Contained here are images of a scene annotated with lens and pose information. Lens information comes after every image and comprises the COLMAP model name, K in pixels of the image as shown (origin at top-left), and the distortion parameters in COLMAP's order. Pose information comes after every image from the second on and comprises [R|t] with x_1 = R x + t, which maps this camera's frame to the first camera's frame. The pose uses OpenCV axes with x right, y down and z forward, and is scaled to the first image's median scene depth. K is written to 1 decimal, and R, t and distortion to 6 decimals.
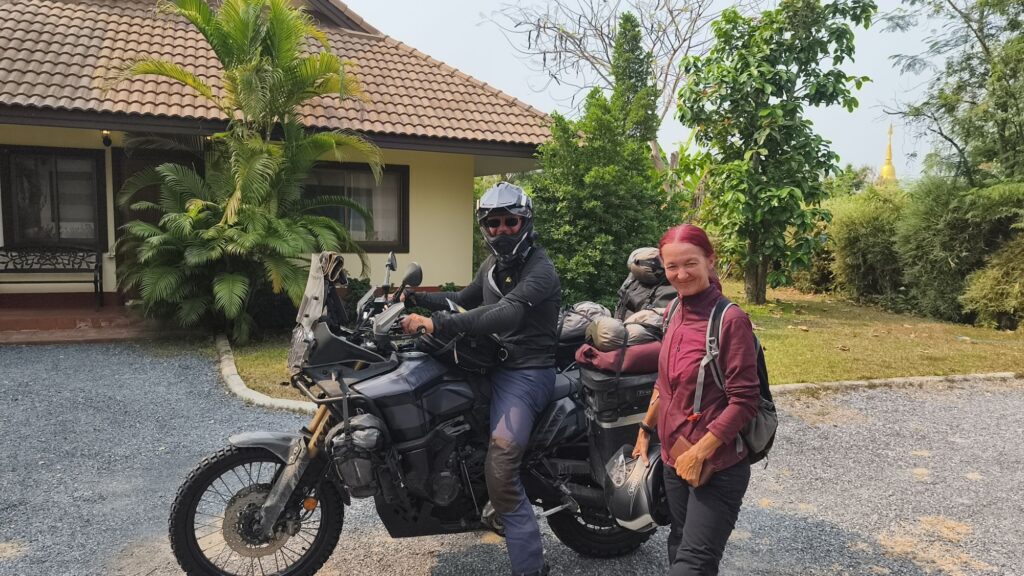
lens RADIAL K [[693.3, 0, 507.2], [0, 693.3, 315.7], [0, 0, 1]] dist [-0.002903, -0.008270]
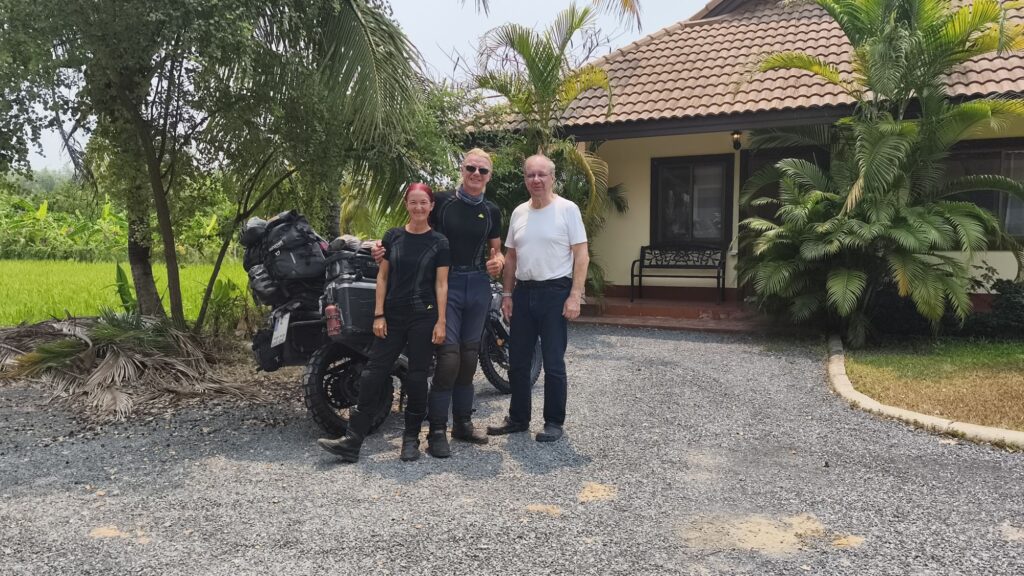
lens RADIAL K [[693.3, 0, 507.2], [0, 693.3, 315.7], [0, 0, 1]] dist [-0.002903, -0.008270]
pose [[0.663275, 0.053461, -0.746464, -0.004984], [-0.061811, 0.997951, 0.016549, 0.014986], [0.745819, 0.035163, 0.665220, 0.042945]]
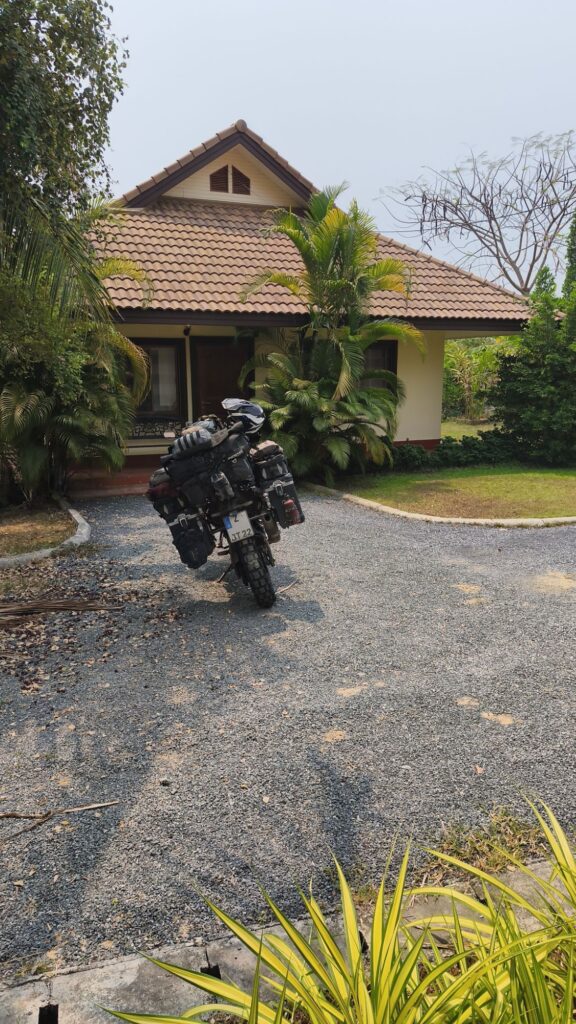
lens RADIAL K [[693.3, 0, 288.0], [0, 693.3, 512.0], [0, 0, 1]] dist [-0.002903, -0.008270]
pose [[0.999071, -0.031312, -0.029607, -0.409584], [0.032826, 0.998102, 0.052098, 0.015043], [0.027919, -0.053021, 0.998203, -0.289307]]
